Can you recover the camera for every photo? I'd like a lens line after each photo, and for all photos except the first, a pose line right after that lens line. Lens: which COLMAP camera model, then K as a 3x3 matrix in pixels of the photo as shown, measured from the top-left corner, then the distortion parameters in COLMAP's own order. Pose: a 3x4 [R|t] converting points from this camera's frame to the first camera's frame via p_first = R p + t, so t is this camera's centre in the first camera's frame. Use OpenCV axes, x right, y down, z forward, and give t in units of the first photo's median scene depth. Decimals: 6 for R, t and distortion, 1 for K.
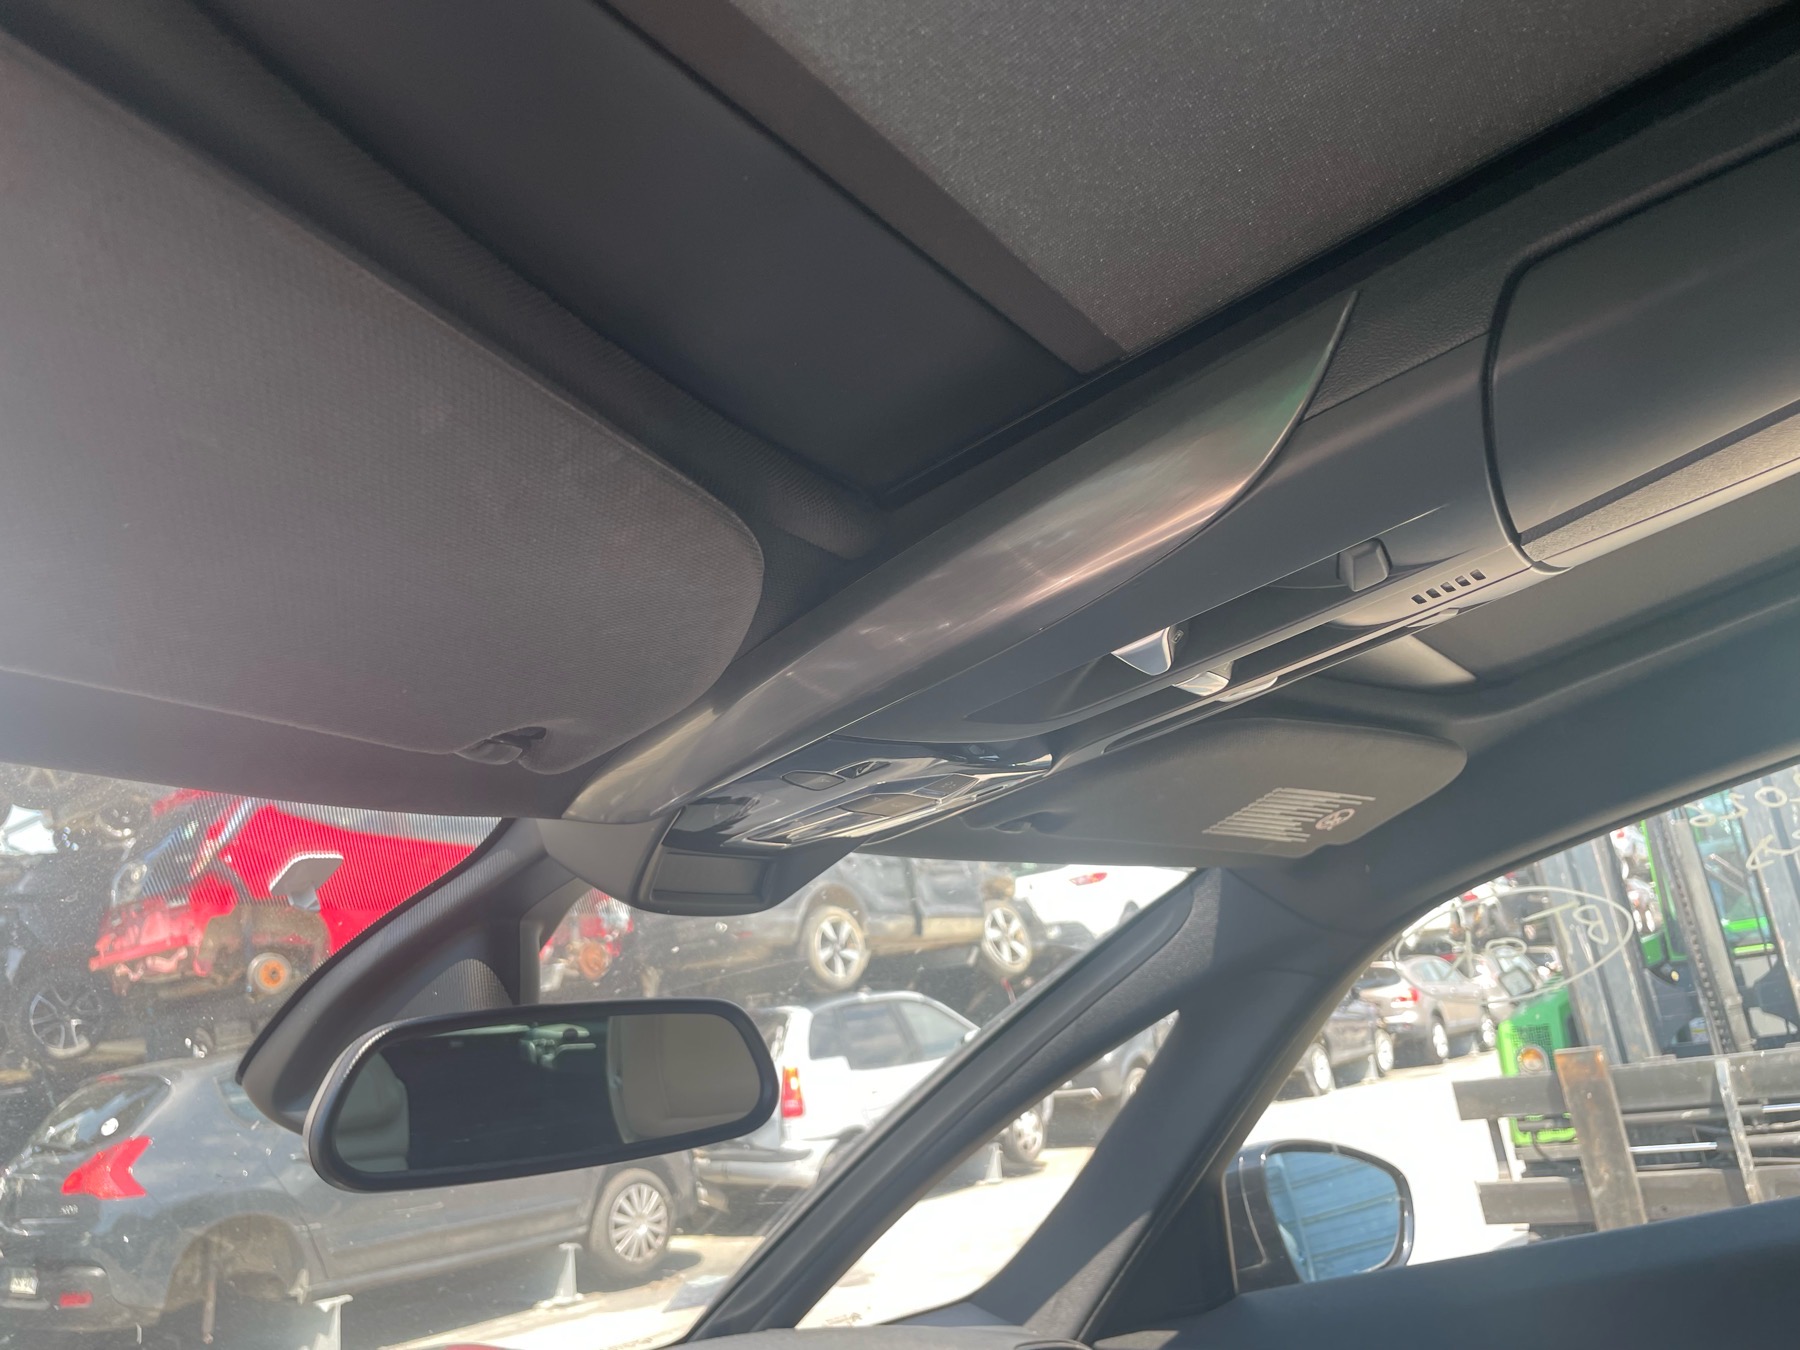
lens RADIAL K [[1384.7, 0, 875.8], [0, 1384.7, 686.6], [0, 0, 1]] dist [0.081669, -0.112353]
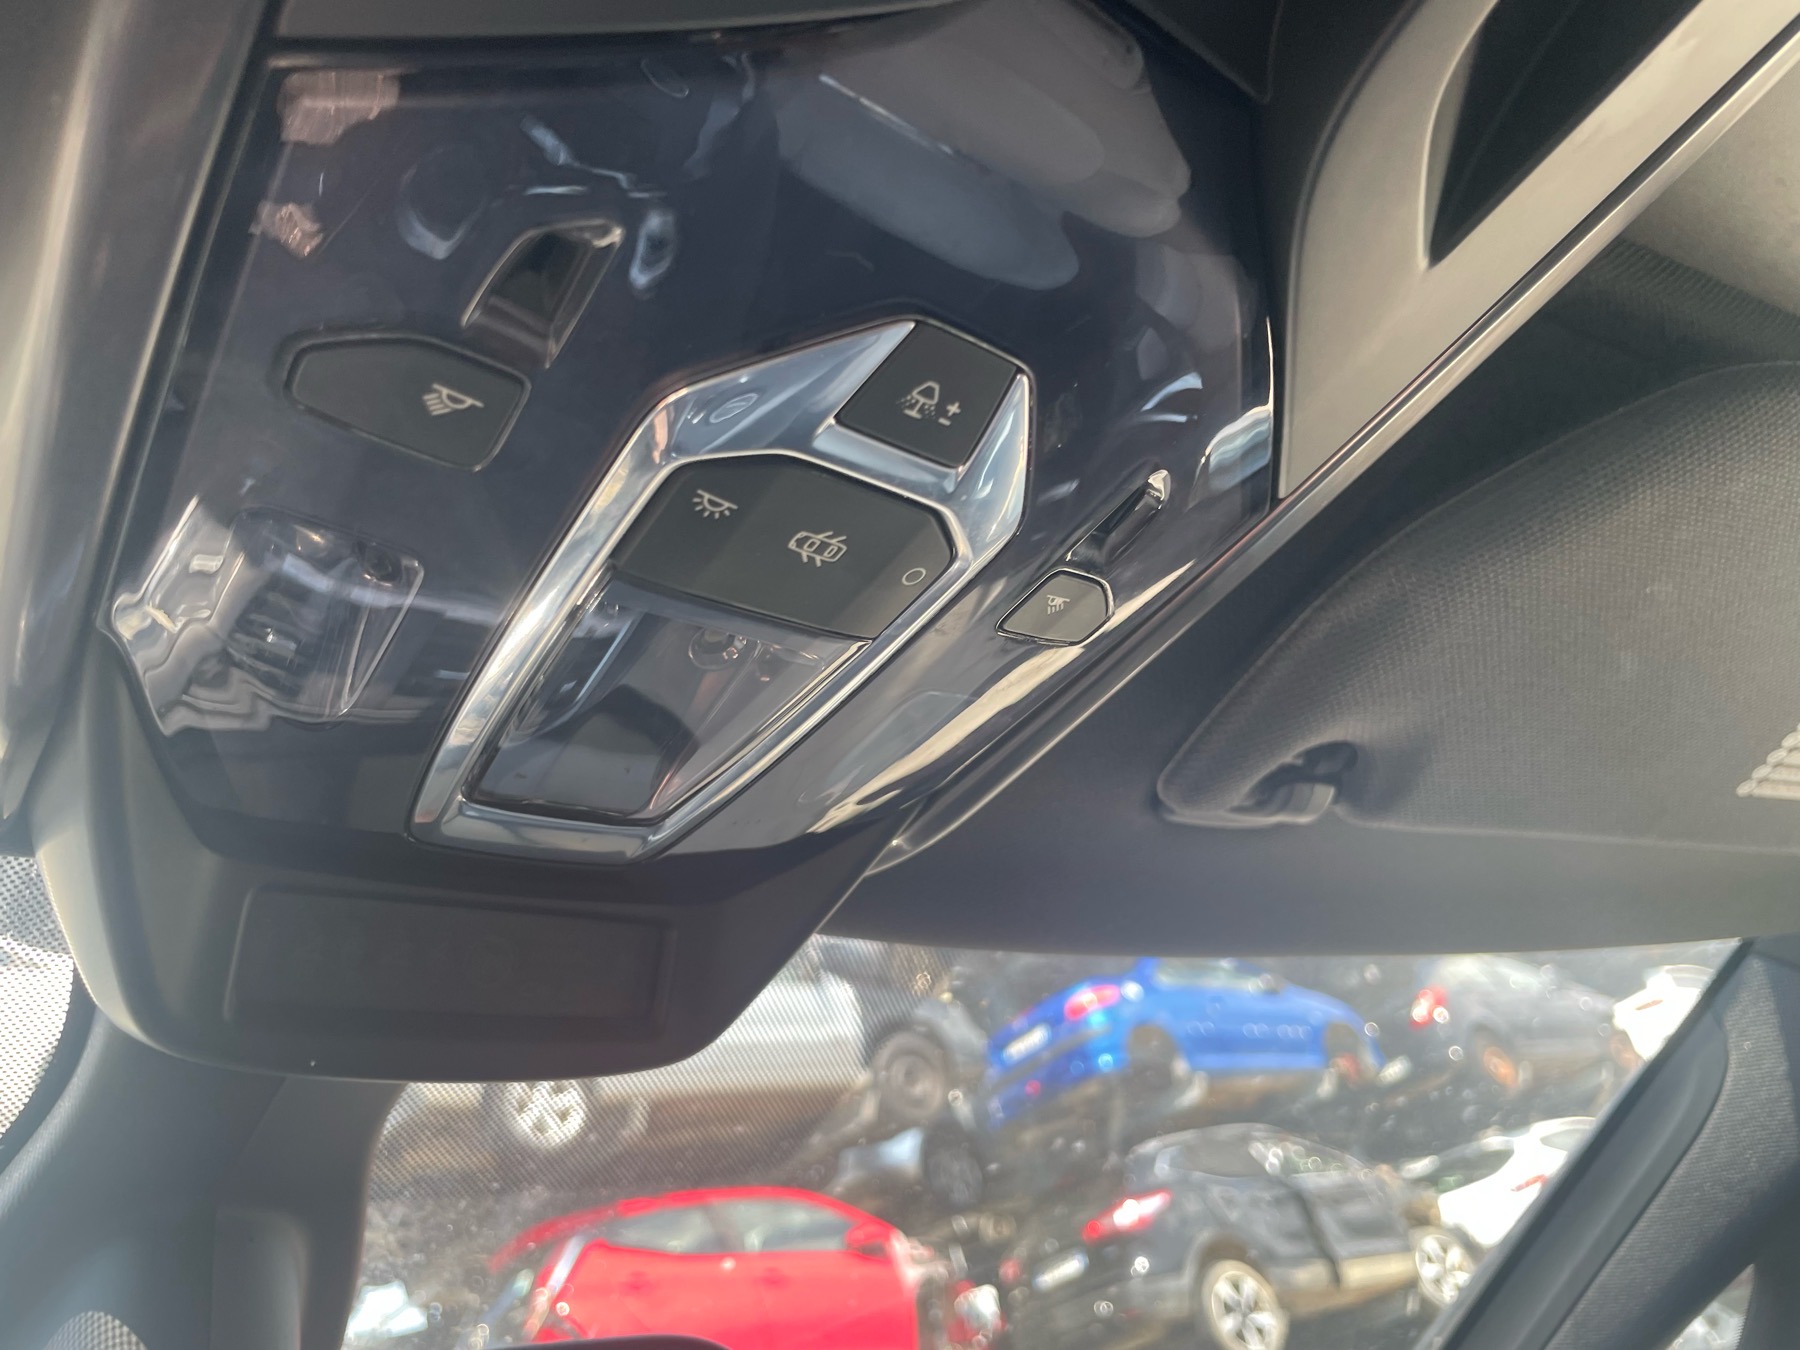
lens RADIAL K [[1384.7, 0, 887.2], [0, 1384.7, 669.4], [0, 0, 1]] dist [0.081669, -0.112353]
pose [[0.956196, -0.235269, -0.174177, 0.006986], [0.181716, 0.943554, -0.276919, 0.017759], [0.229497, 0.233138, 0.944975, 0.059870]]
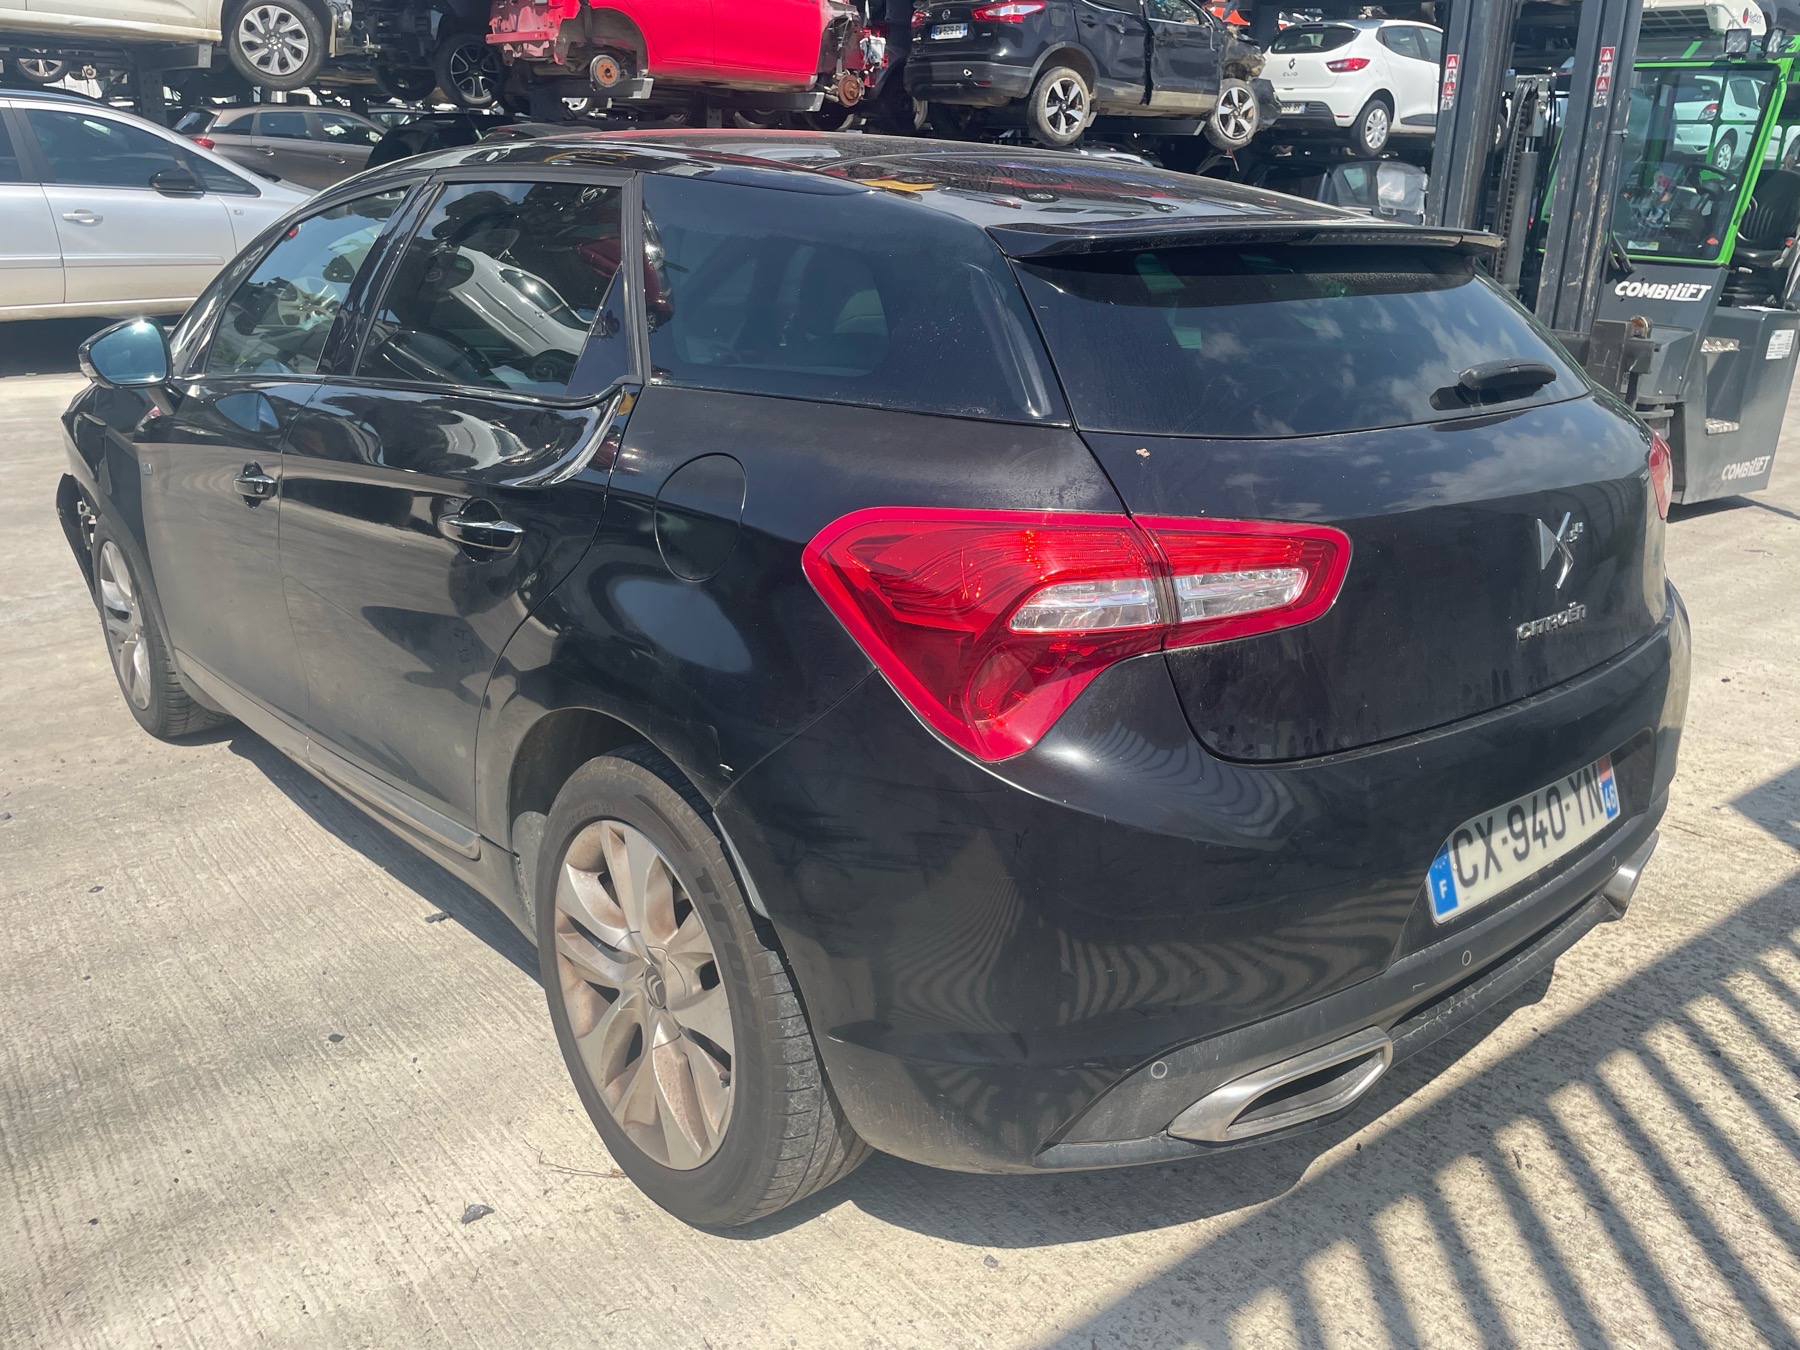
lens RADIAL K [[1384.7, 0, 900.4], [0, 1384.7, 659.3], [0, 0, 1]] dist [0.081669, -0.112353]
pose [[0.959962, 0.226181, -0.165269, 0.177653], [-0.092084, 0.811978, 0.576379, -0.127440], [0.264561, -0.538083, 0.800296, -0.292006]]
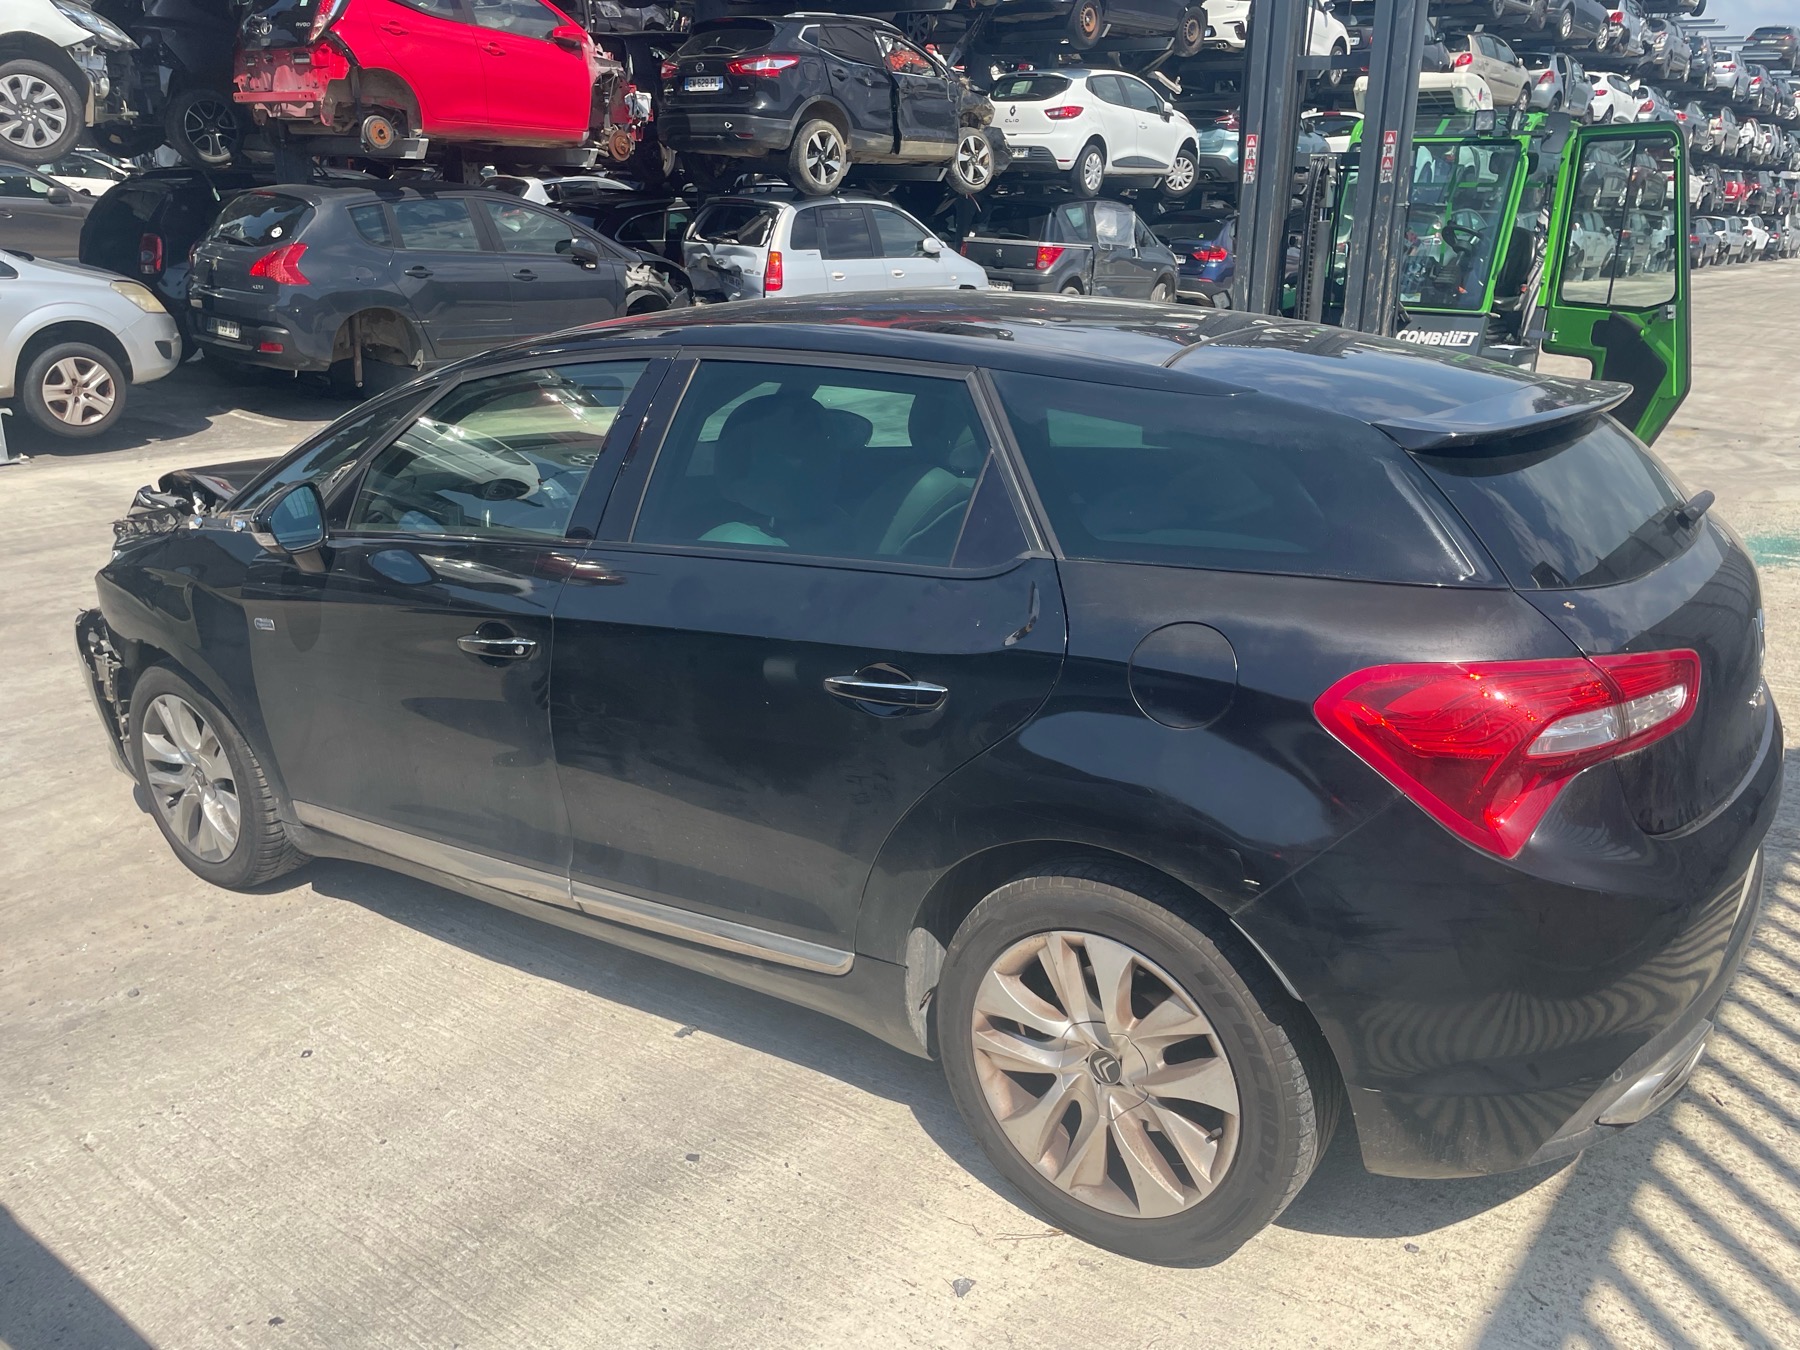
lens RADIAL K [[1384.7, 0, 910.3], [0, 1384.7, 679.1], [0, 0, 1]] dist [0.081669, -0.112353]
pose [[0.989515, 0.135982, 0.048670, 0.063258], [-0.140155, 0.822705, 0.550919, -0.150472], [0.034874, -0.551964, 0.833138, -0.329062]]
